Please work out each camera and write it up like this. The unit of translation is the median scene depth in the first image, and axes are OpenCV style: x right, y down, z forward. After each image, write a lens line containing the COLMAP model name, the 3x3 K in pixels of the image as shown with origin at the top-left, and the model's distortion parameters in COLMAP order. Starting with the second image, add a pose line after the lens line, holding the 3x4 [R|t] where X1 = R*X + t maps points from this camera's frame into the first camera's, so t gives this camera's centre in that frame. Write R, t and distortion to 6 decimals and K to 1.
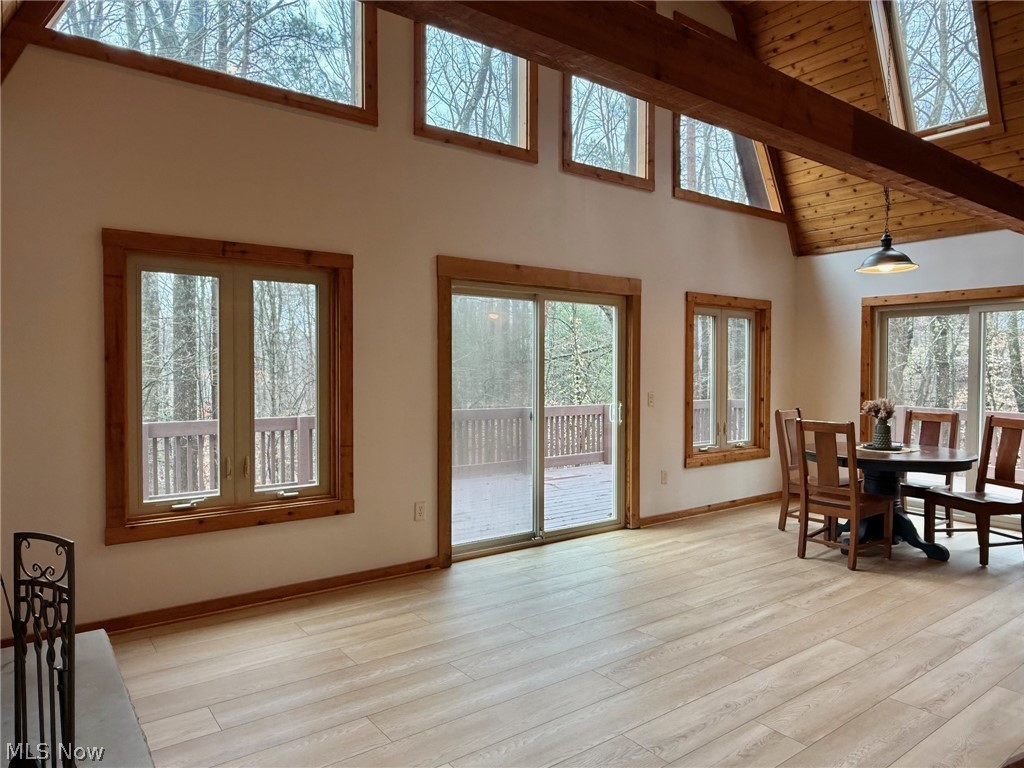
lens RADIAL K [[691.2, 0, 514.7], [0, 691.2, 388.9], [0, 0, 1]] dist [0.002121, -0.003722]
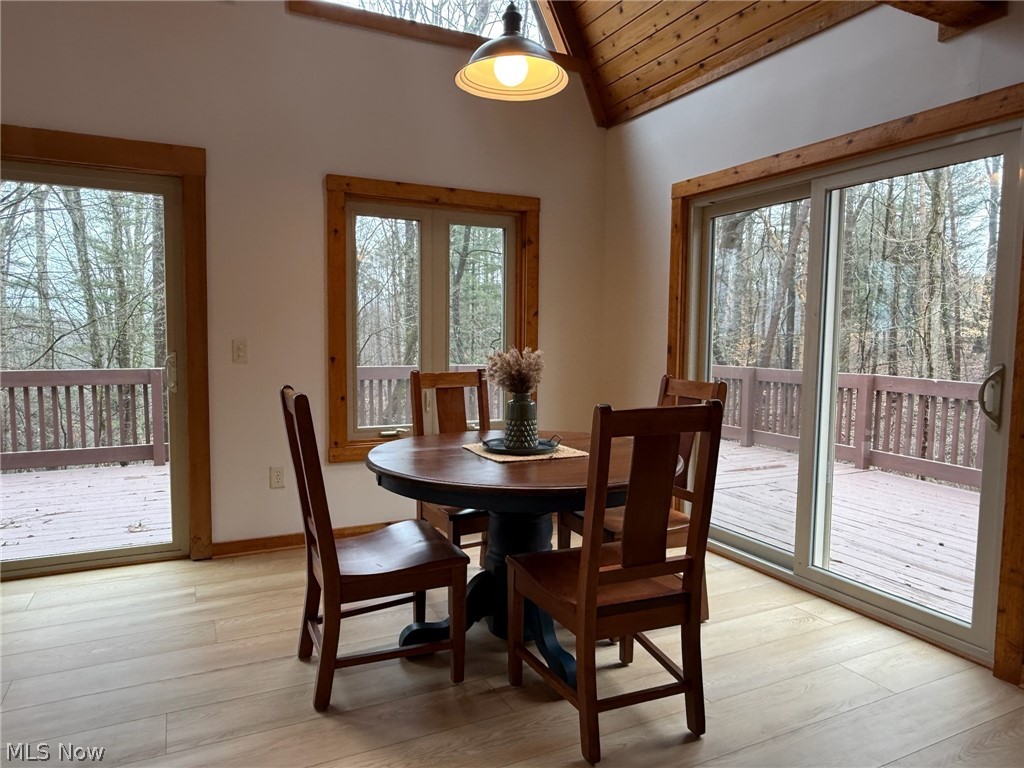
lens RADIAL K [[691.2, 0, 513.0], [0, 691.2, 384.4], [0, 0, 1]] dist [0.002121, -0.003722]
pose [[0.978814, 0.022804, -0.203477, 0.508671], [-0.009671, 0.997819, 0.065305, 0.000776], [0.204522, -0.061953, 0.976899, 0.402599]]
